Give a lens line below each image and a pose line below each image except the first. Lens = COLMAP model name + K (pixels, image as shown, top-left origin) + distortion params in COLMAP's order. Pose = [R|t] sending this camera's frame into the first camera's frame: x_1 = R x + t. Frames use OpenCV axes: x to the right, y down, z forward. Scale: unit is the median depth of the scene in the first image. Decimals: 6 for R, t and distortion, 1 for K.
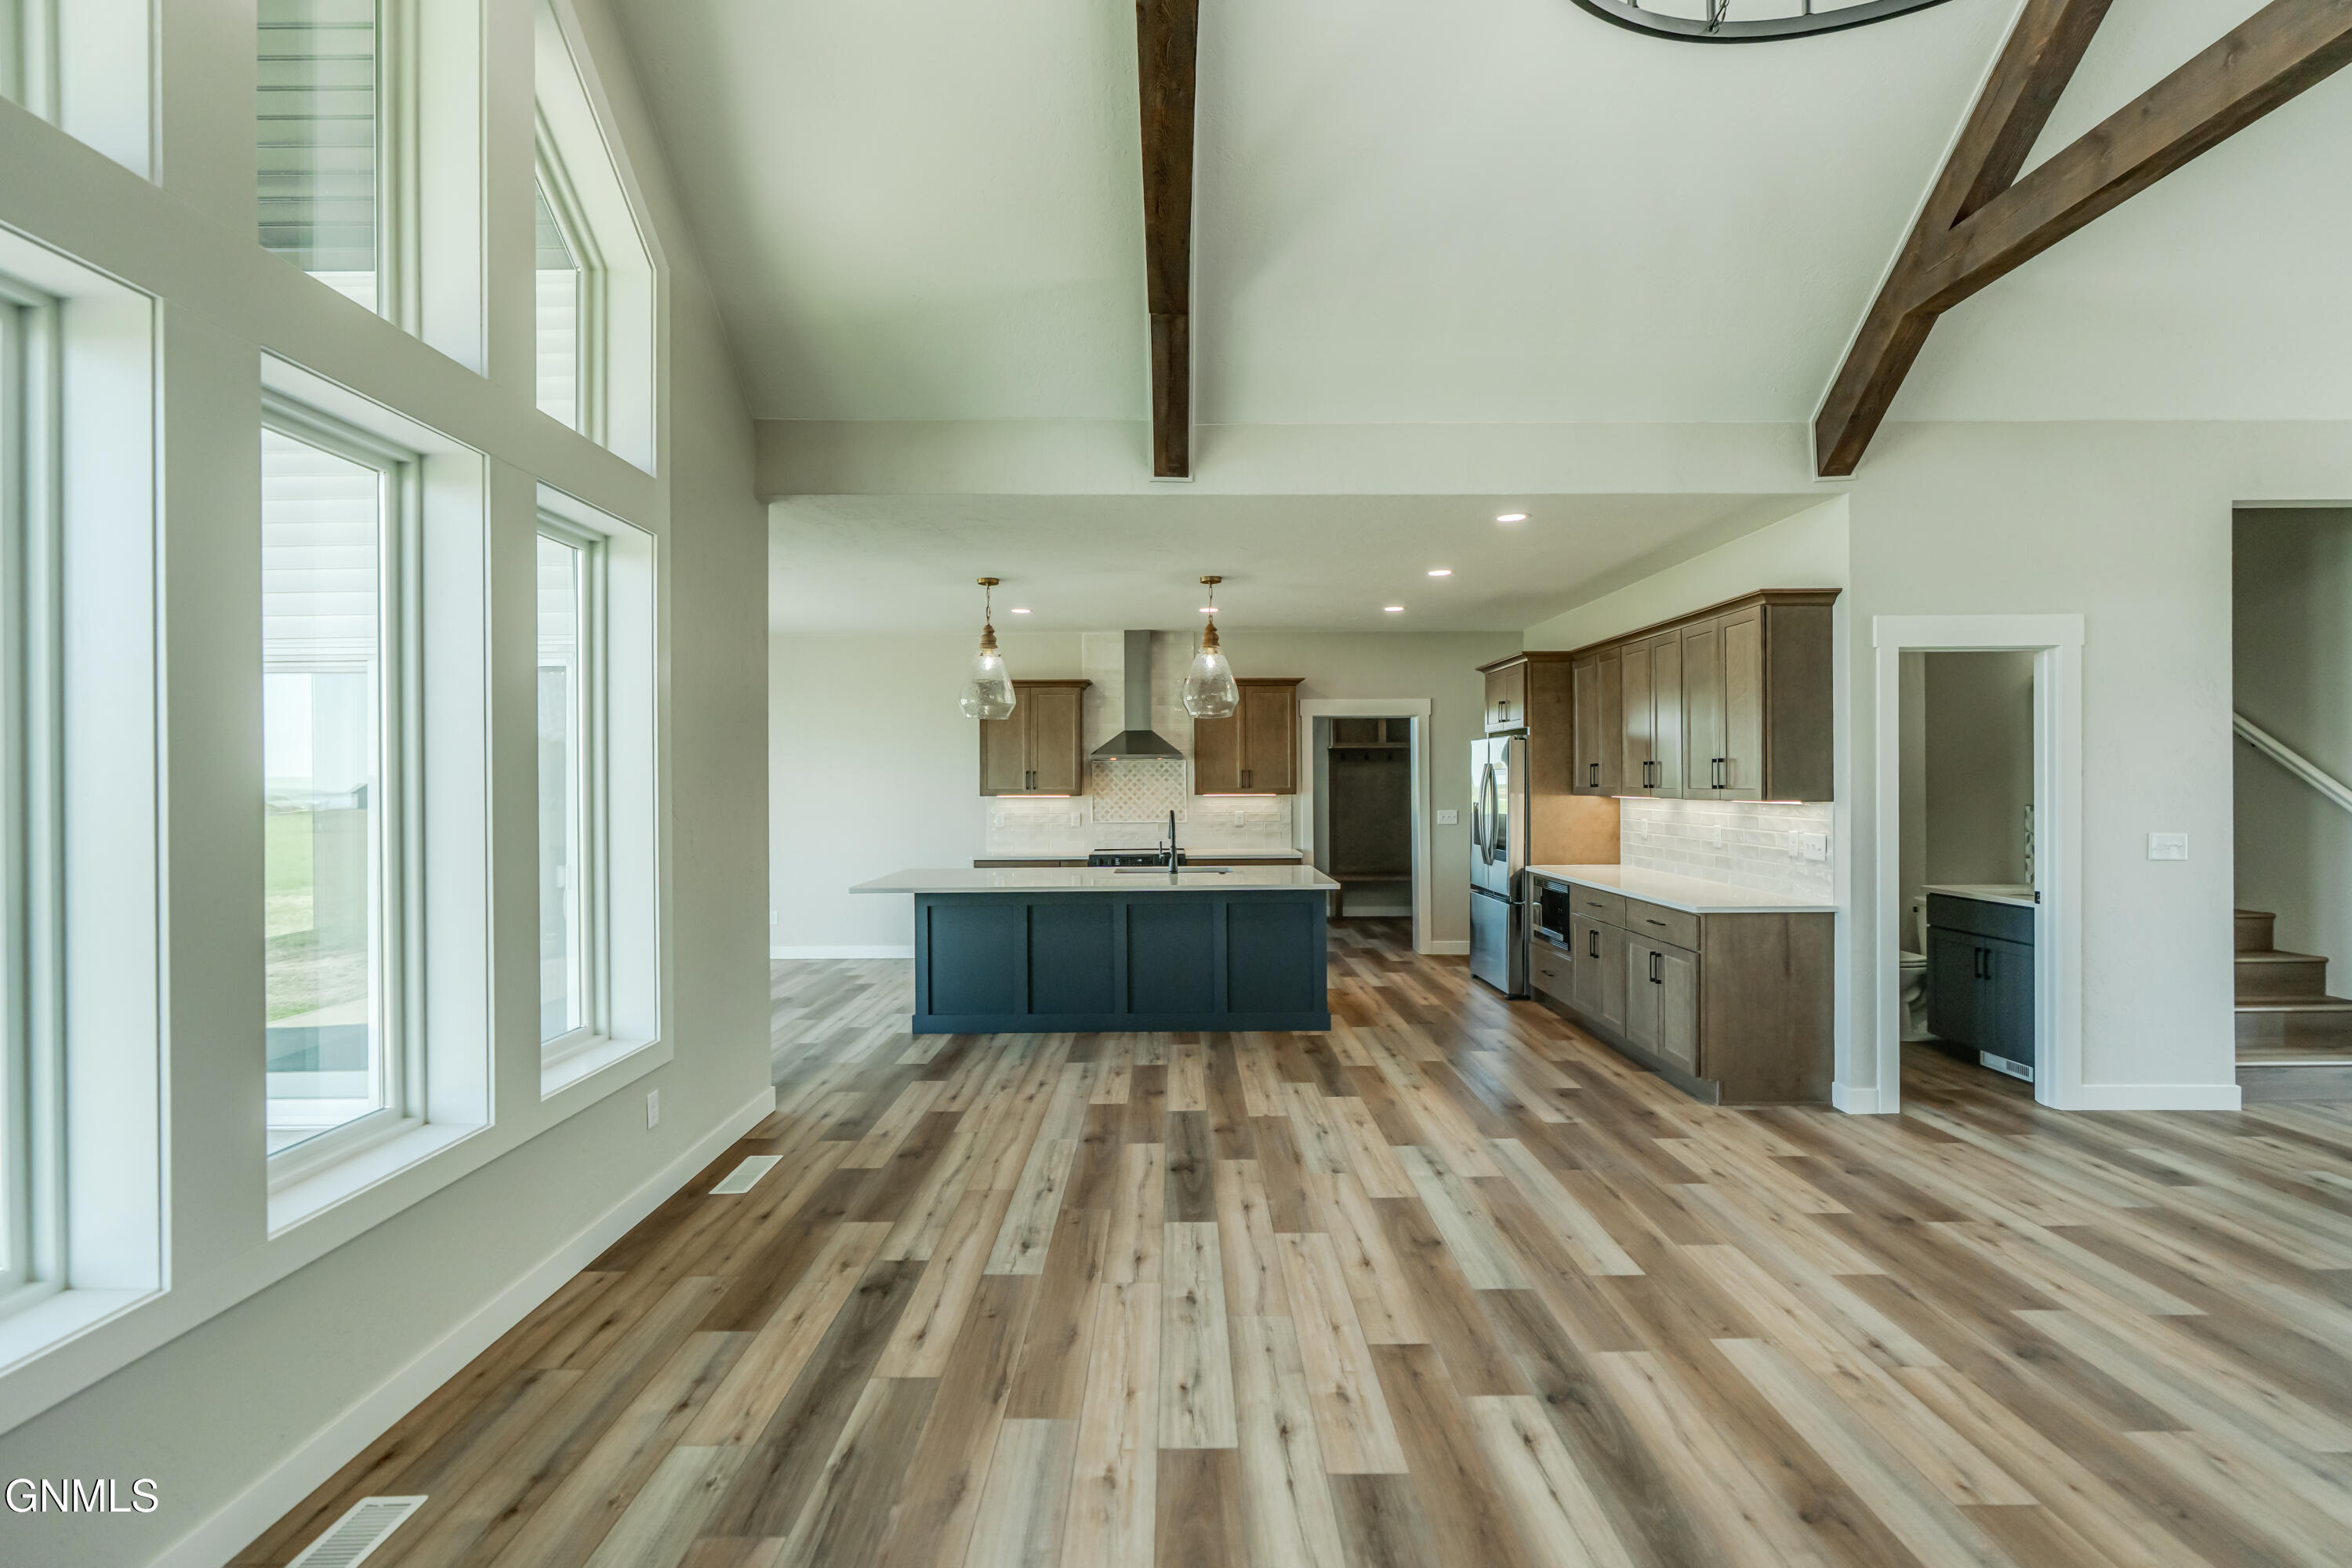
lens RADIAL K [[1080.6, 0, 1177.9], [0, 1080.6, 745.6], [0, 0, 1]] dist [-0.005375, 0.000041]
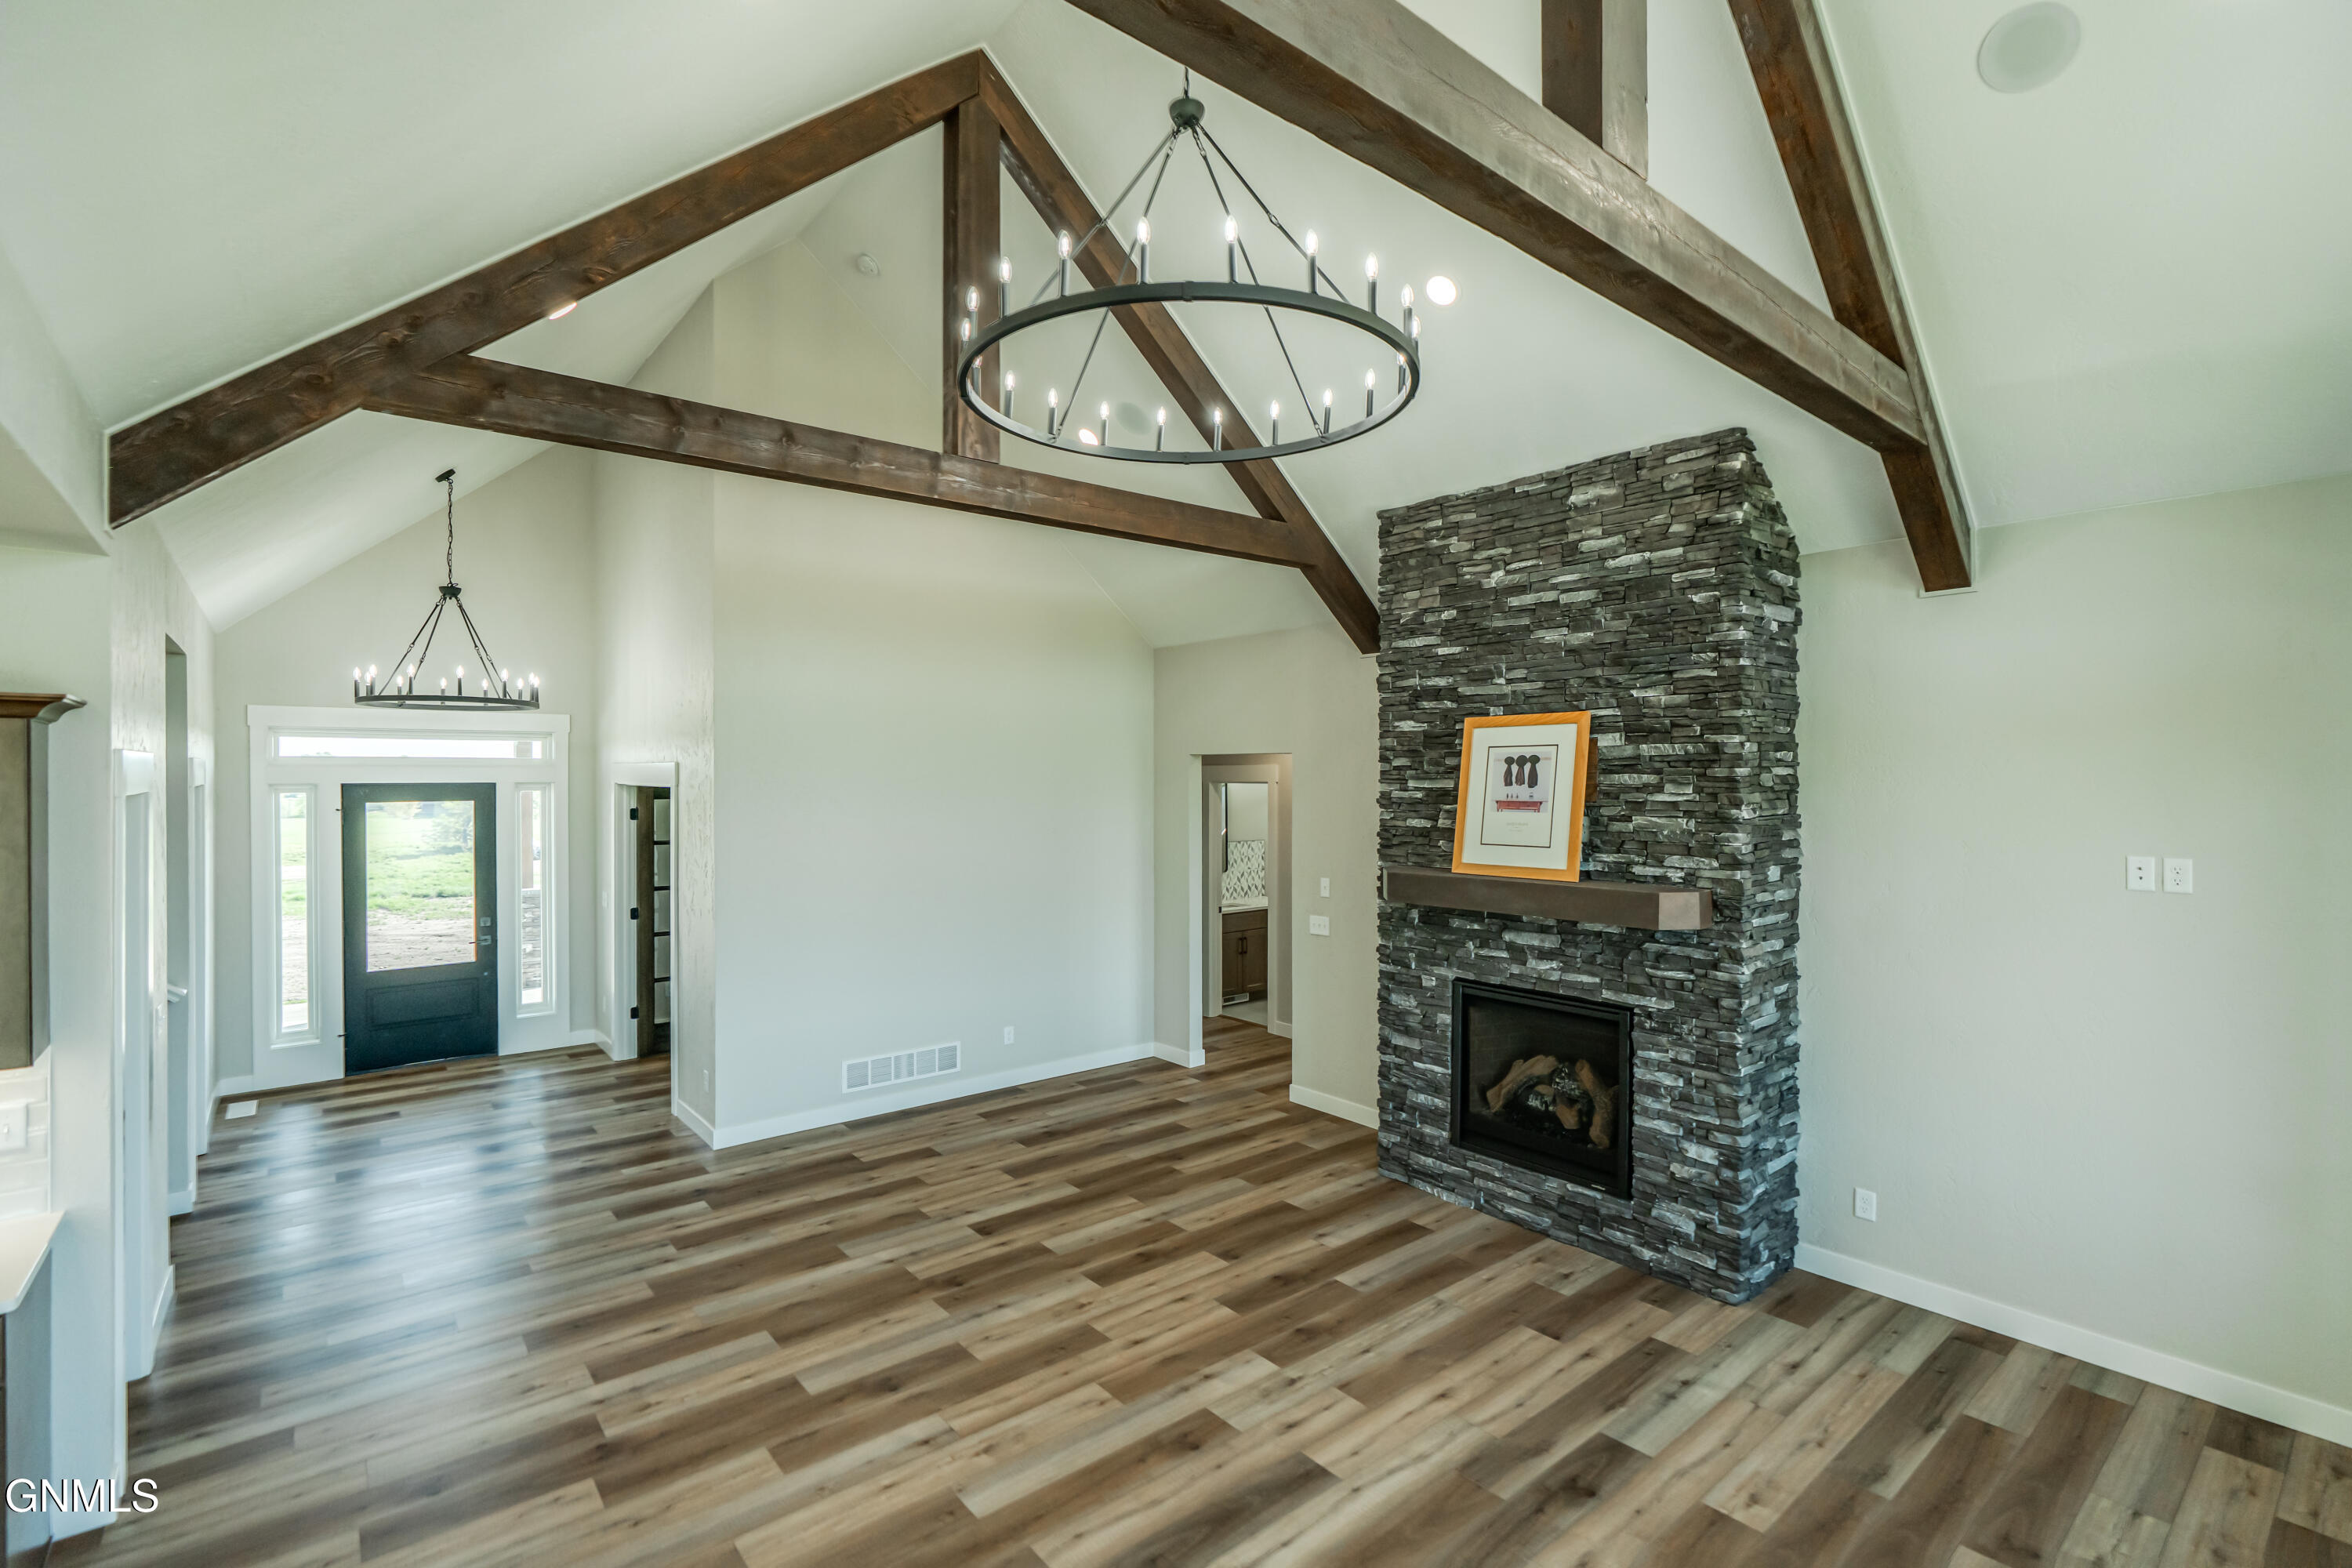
lens RADIAL K [[1056.8, 0, 1187.4], [0, 1056.8, 775.8], [0, 0, 1]] dist [-0.016240, 0.005268]
pose [[-0.637254, 0.001436, 0.770652, -0.209918], [-0.018488, 0.999682, -0.017150, -0.082892], [-0.770432, -0.025177, -0.637025, 0.718204]]
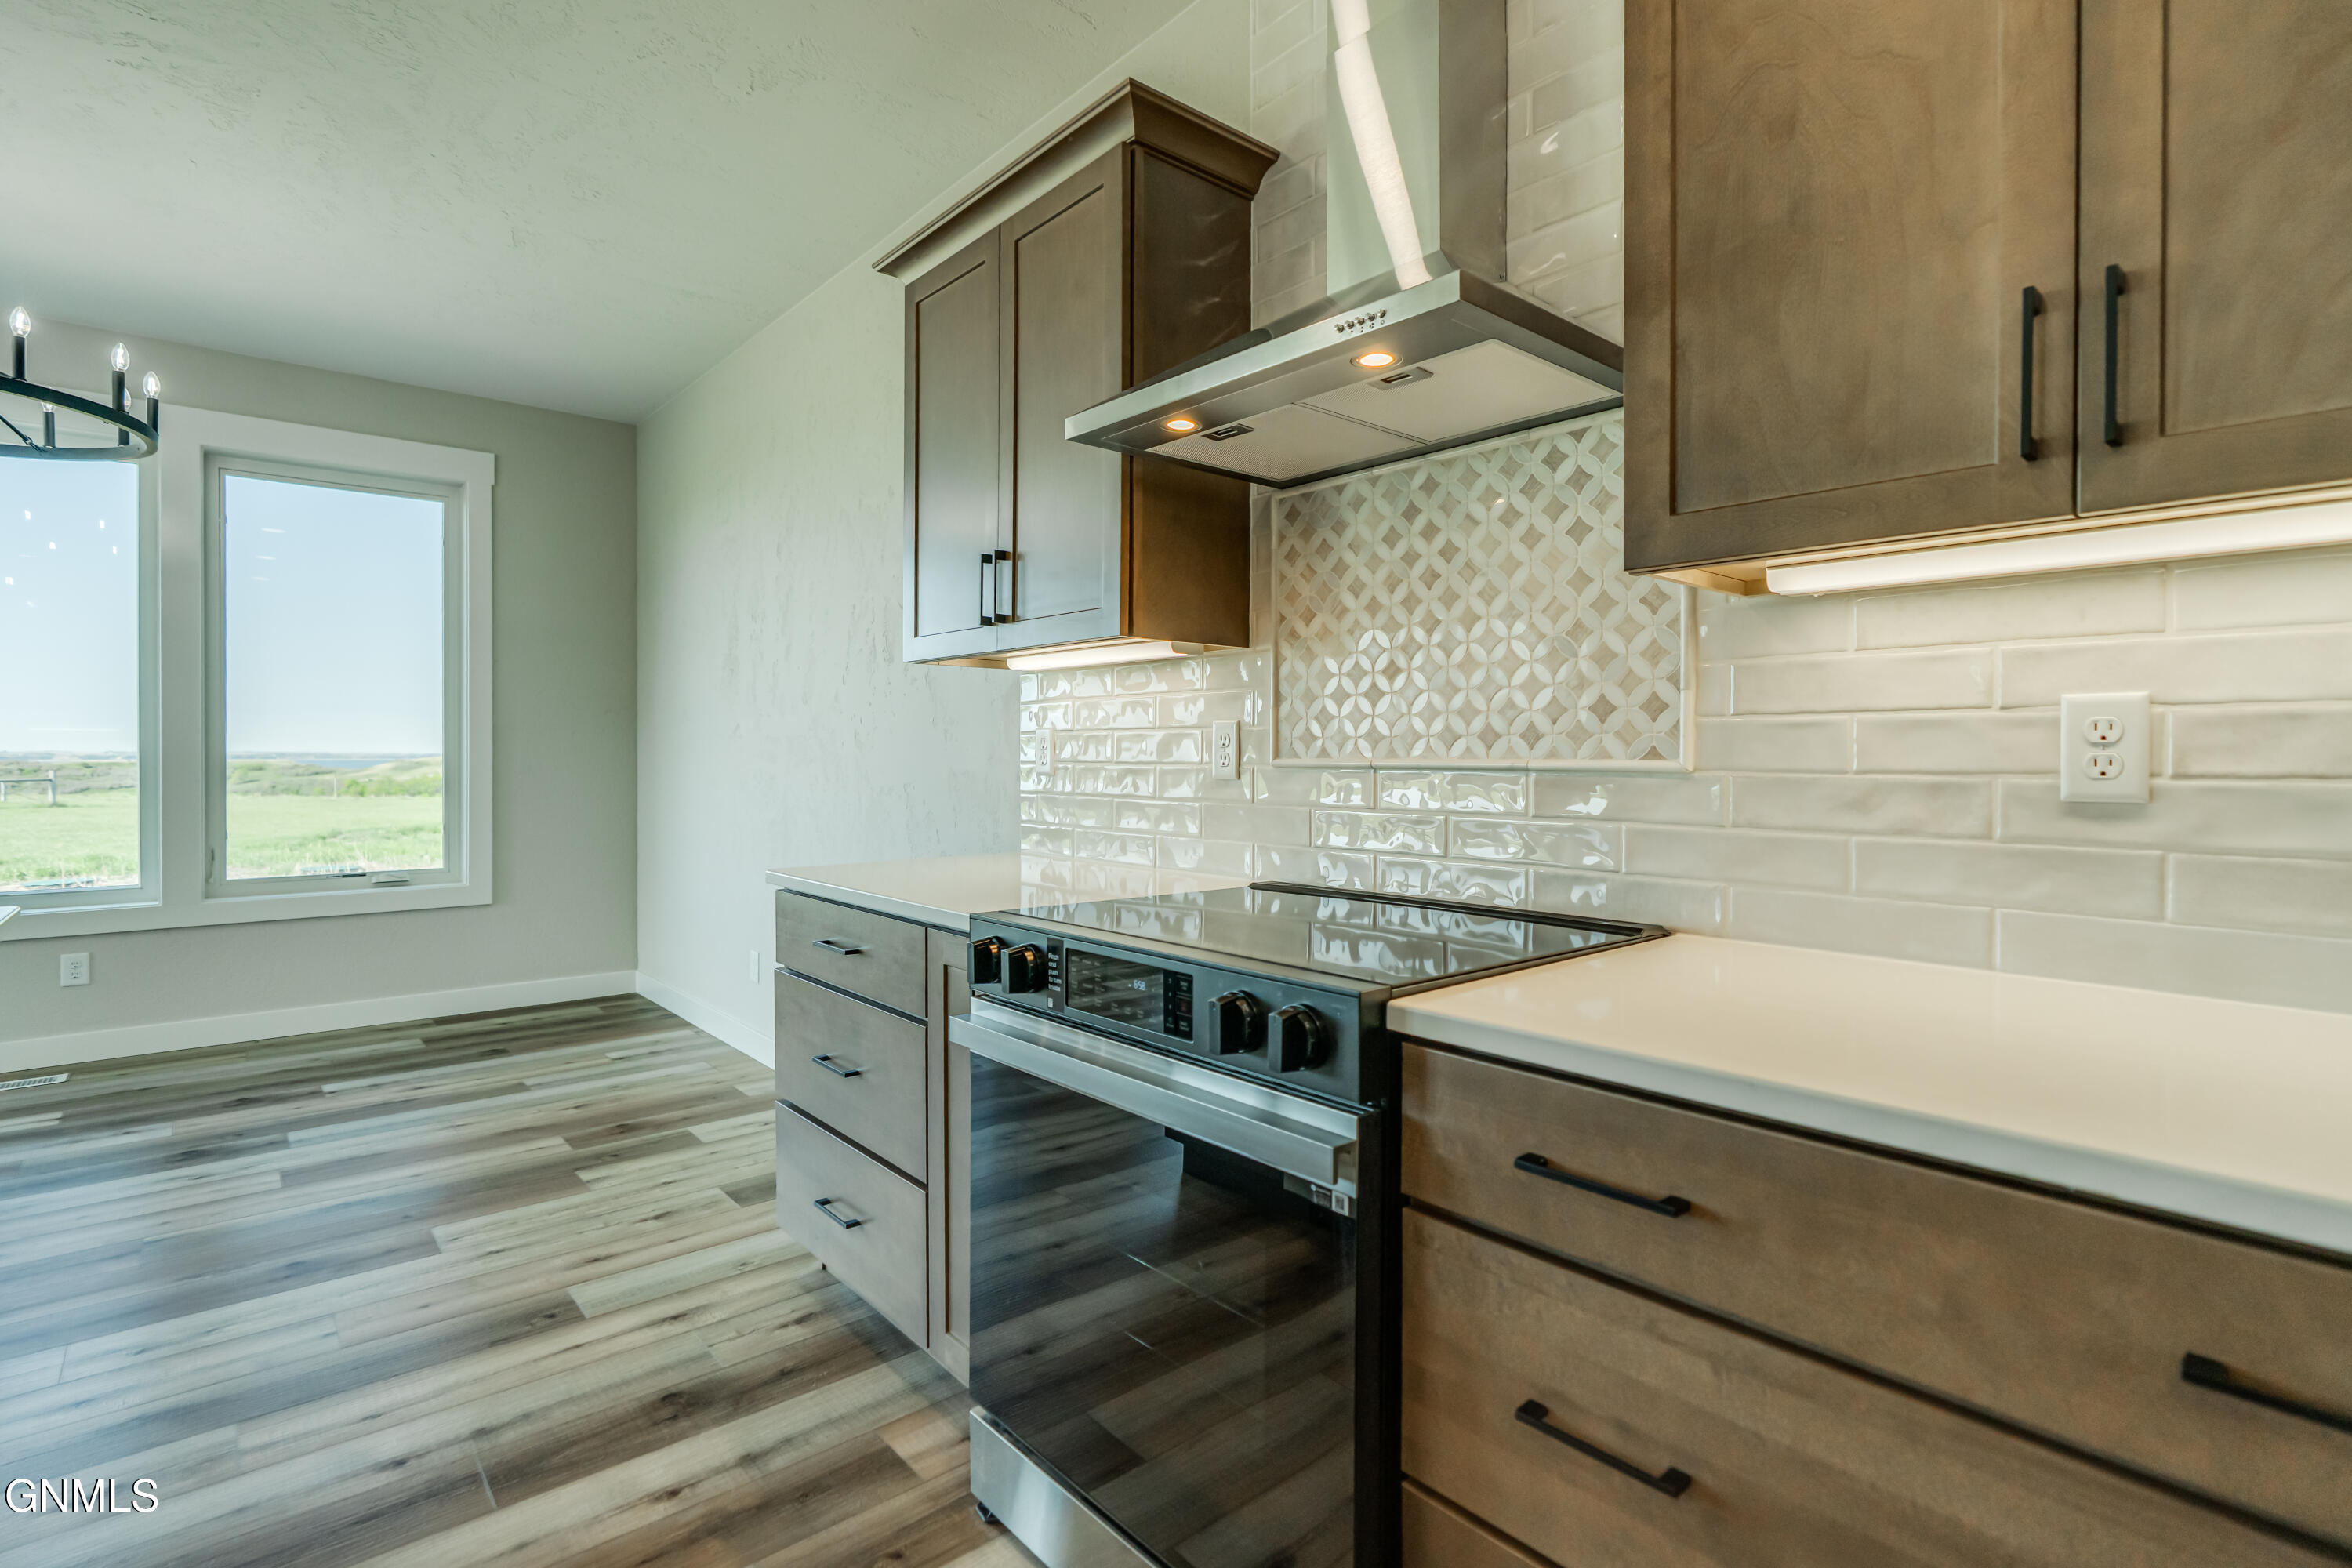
lens RADIAL K [[1080.6, 0, 1245.4], [0, 1080.6, 759.0], [0, 0, 1]] dist [-0.005375, 0.000041]
pose [[0.661619, 0.009323, -0.749782, 0.137561], [0.014443, 0.999579, 0.025174, 0.101140], [0.749701, -0.027484, 0.661206, 1.323053]]
